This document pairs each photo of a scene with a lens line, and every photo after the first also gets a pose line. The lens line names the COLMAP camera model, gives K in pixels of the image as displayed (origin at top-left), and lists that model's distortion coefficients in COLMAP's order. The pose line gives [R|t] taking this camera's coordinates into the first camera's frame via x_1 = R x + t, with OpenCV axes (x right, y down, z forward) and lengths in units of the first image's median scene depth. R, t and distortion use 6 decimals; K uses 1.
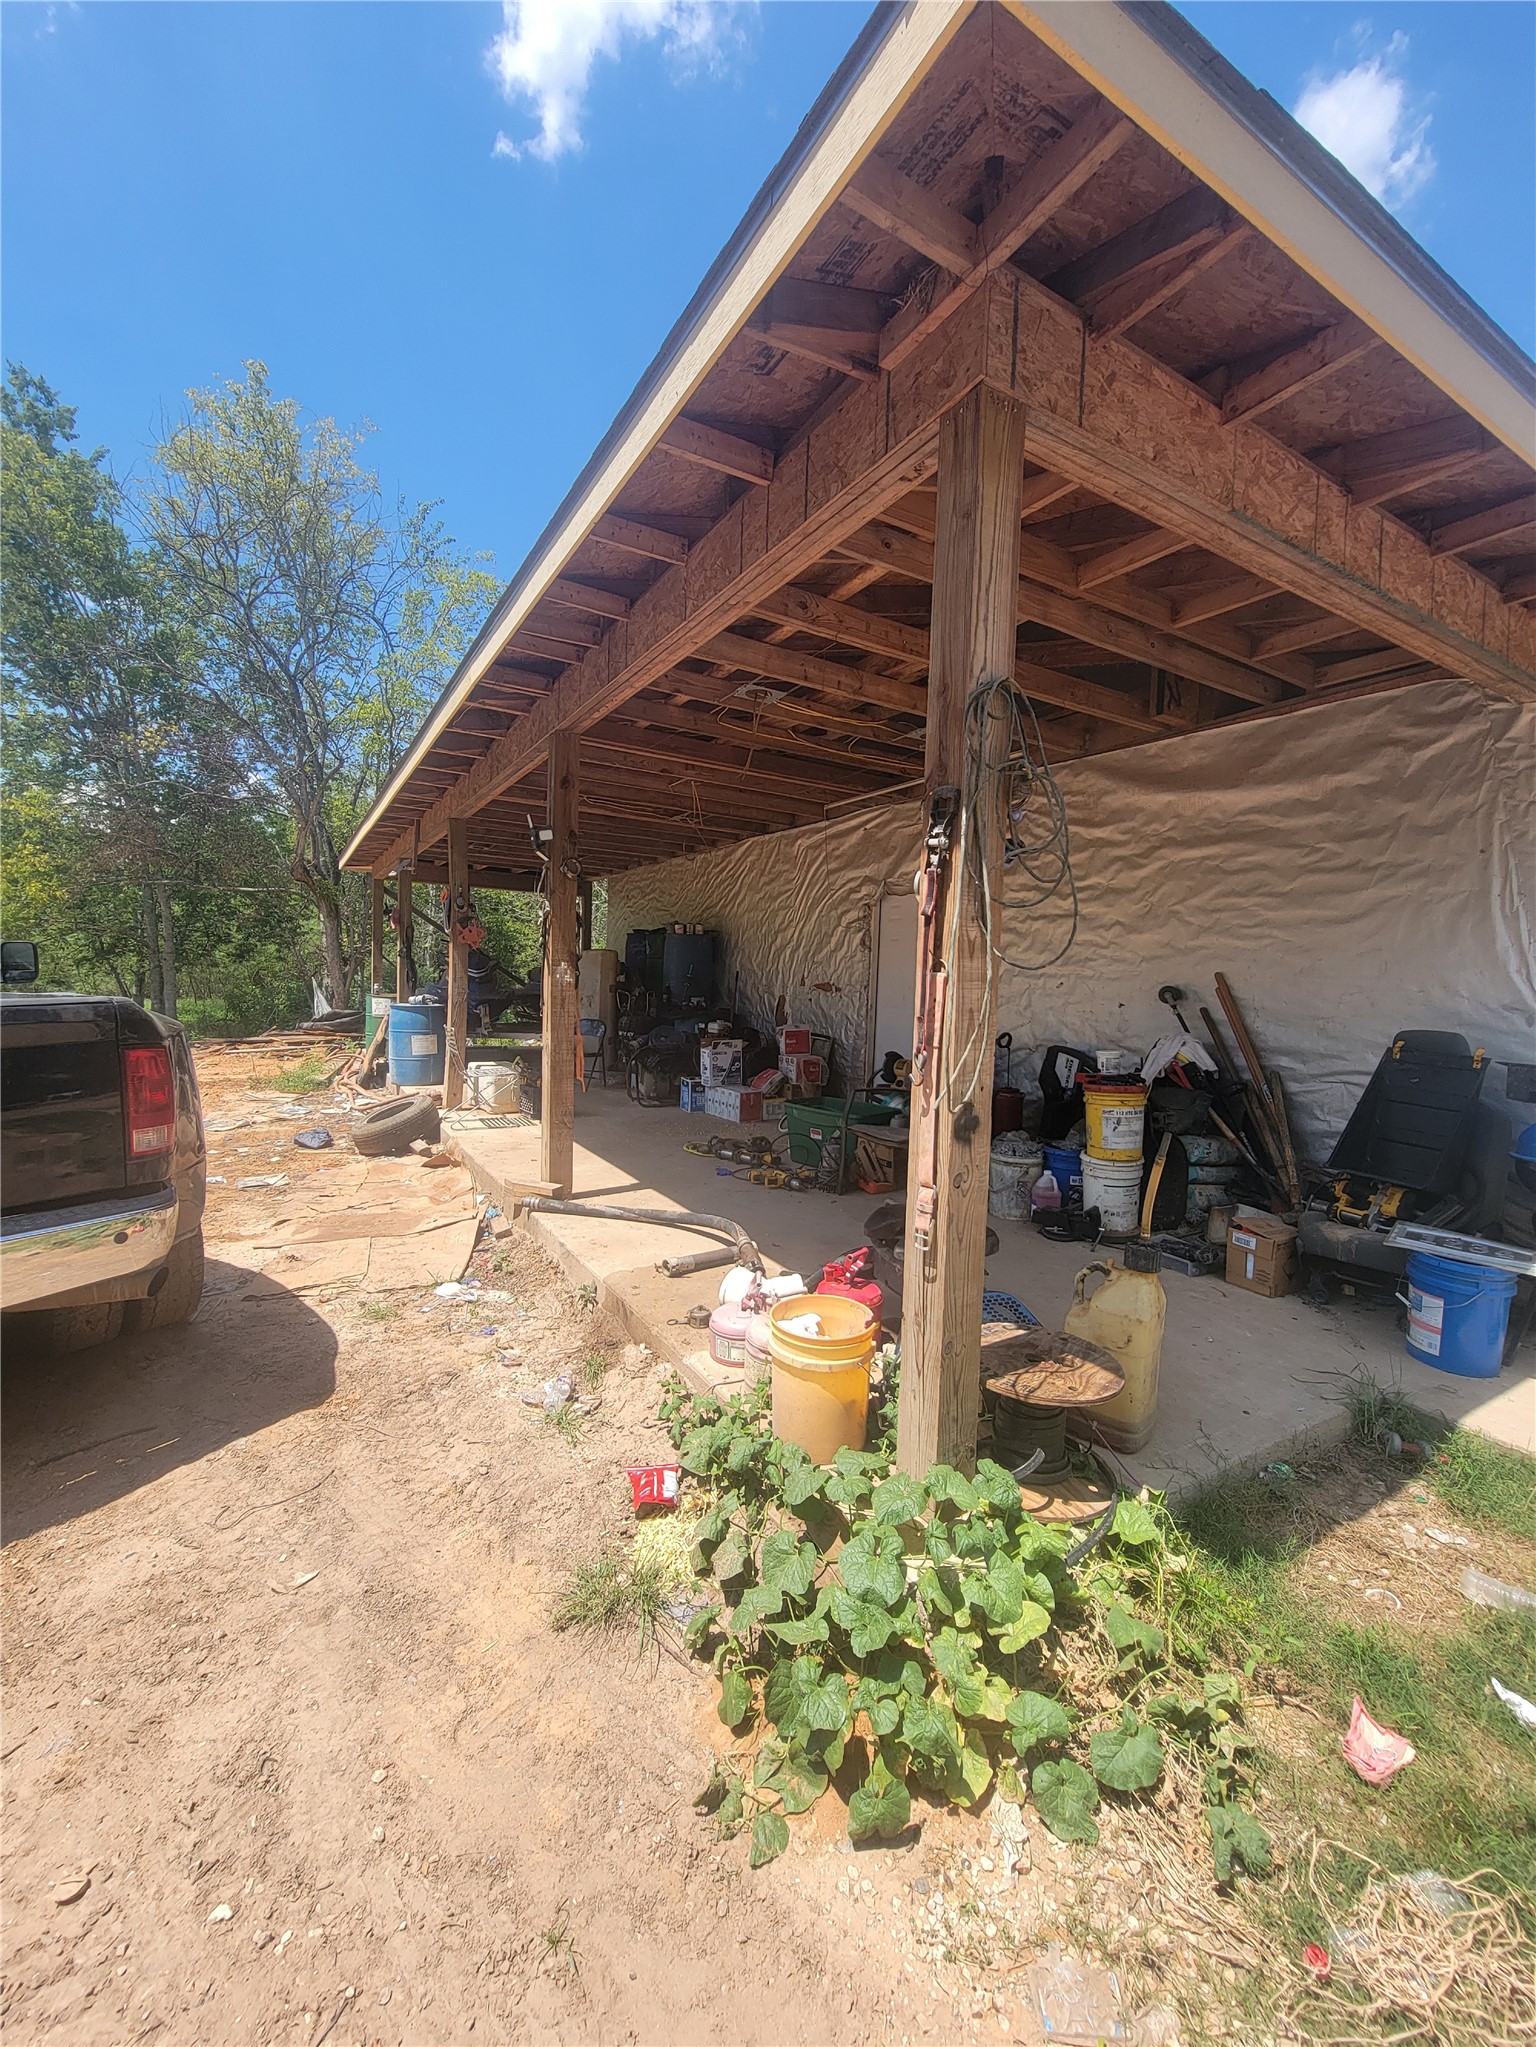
lens RADIAL K [[830.2, 0, 768.0], [0, 830.2, 1023.5], [0, 0, 1]] dist [0.000107, -0.000213]
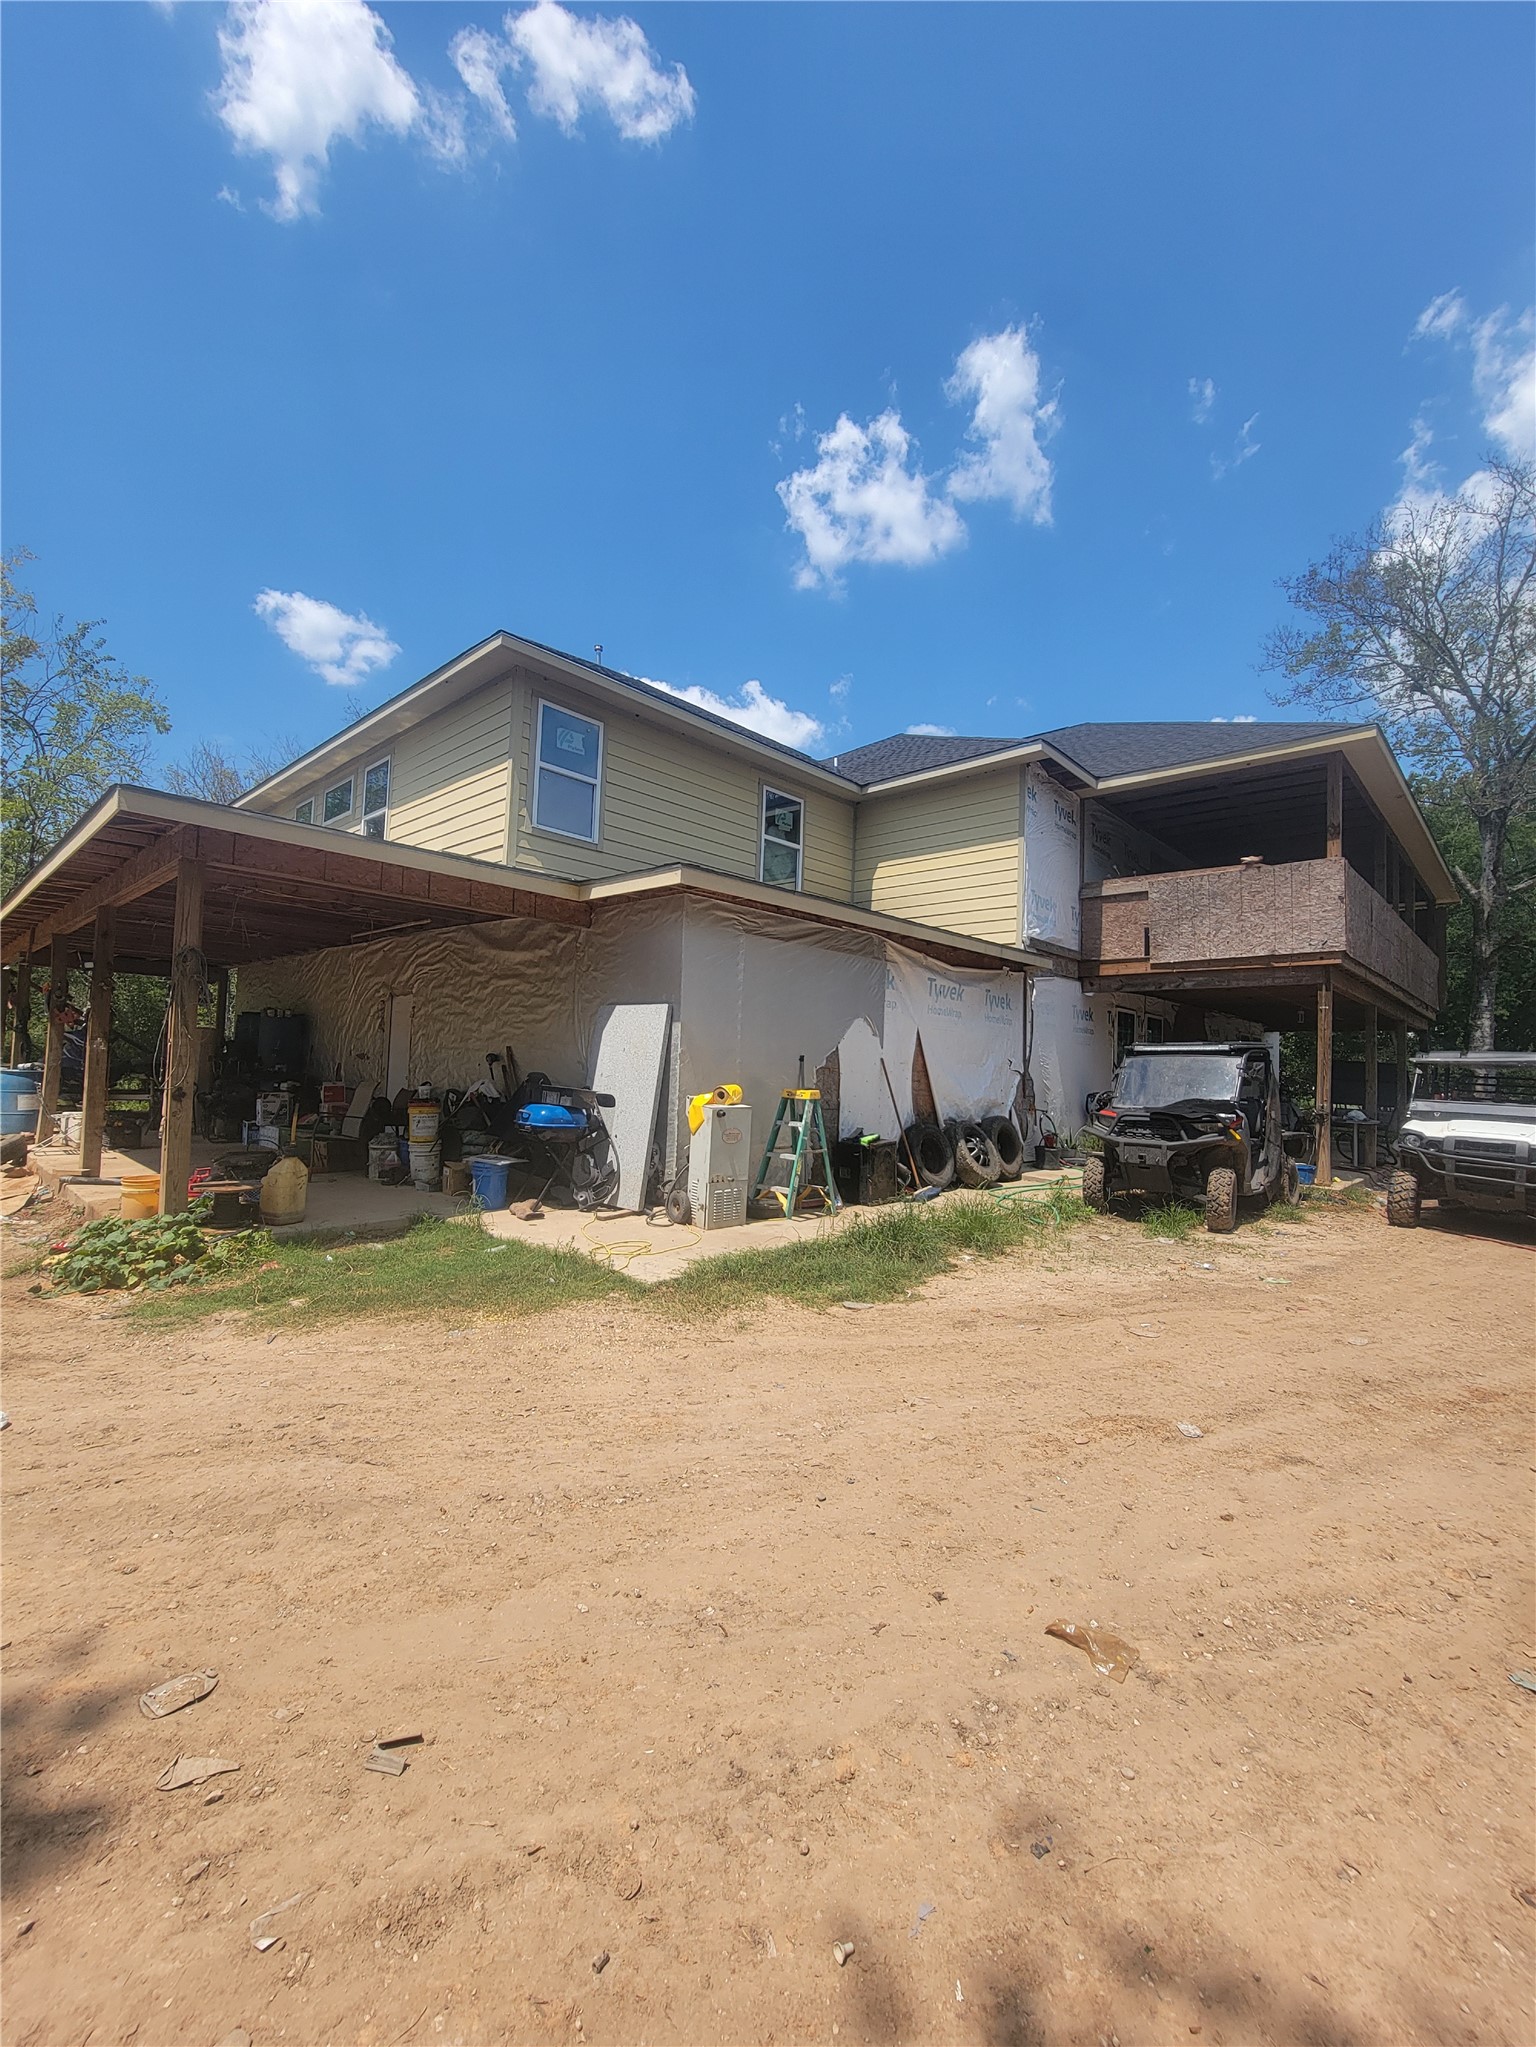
lens RADIAL K [[849.0, 0, 765.1], [0, 849.0, 1029.1], [0, 0, 1]] dist [-0.025059, 0.024916]
pose [[0.963252, 0.011869, 0.268337, 0.370854], [0.011364, 0.996328, -0.084862, 0.043579], [-0.268359, 0.084793, 0.959580, -0.633061]]
